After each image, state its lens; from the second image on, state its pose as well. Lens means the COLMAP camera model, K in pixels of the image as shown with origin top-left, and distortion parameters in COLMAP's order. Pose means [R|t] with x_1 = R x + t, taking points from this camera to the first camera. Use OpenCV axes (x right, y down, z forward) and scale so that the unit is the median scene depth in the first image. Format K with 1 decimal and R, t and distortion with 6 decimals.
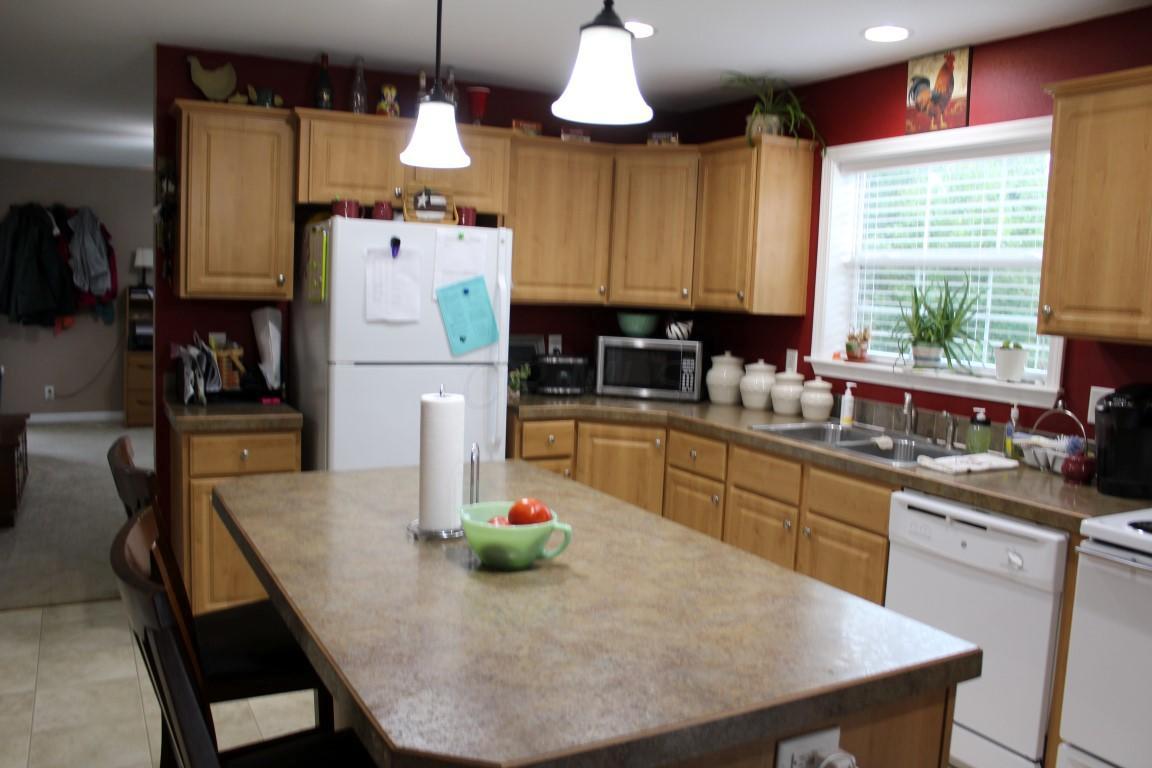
lens RADIAL K [[946.4, 0, 581.1], [0, 946.4, 384.8], [0, 0, 1]] dist [-0.172162, 0.163652]
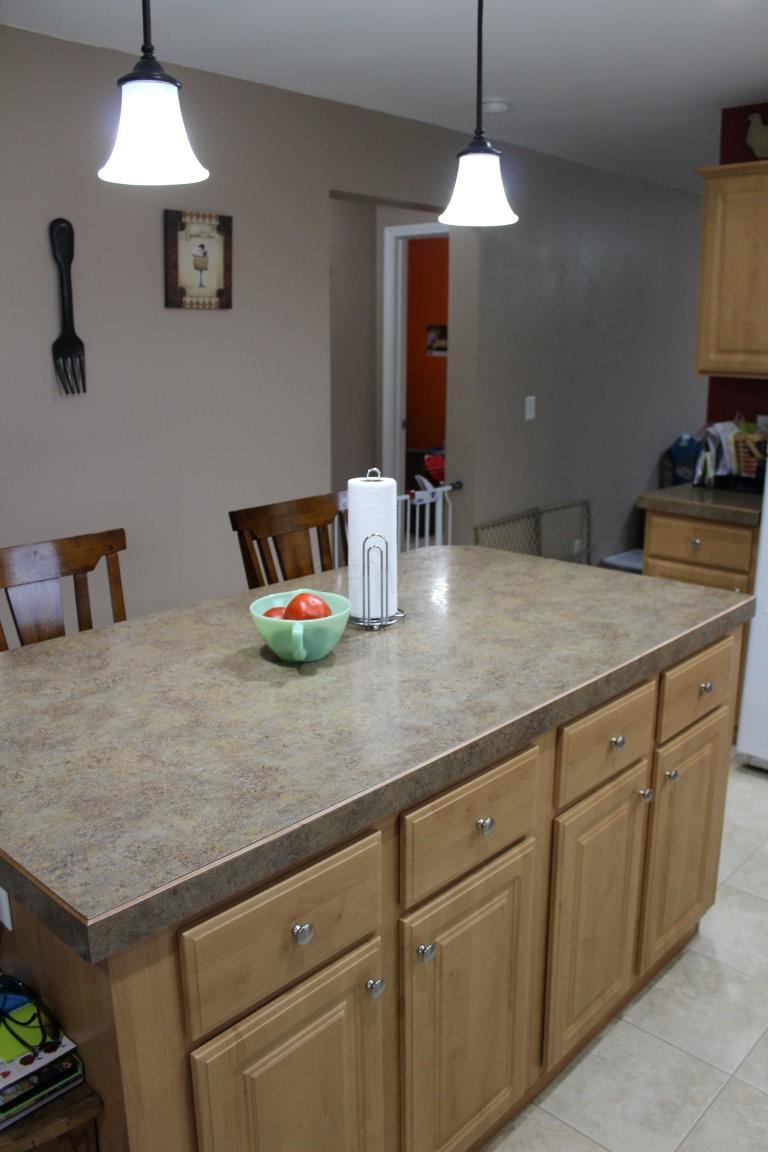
lens RADIAL K [[946.4, 0, 400.3], [0, 946.4, 580.5], [0, 0, 1]] dist [-0.172162, 0.163652]
pose [[0.316686, 0.198650, -0.927496, 0.898024], [-0.083964, 0.979856, 0.181195, -0.073864], [0.944807, 0.020494, 0.326986, 0.838704]]
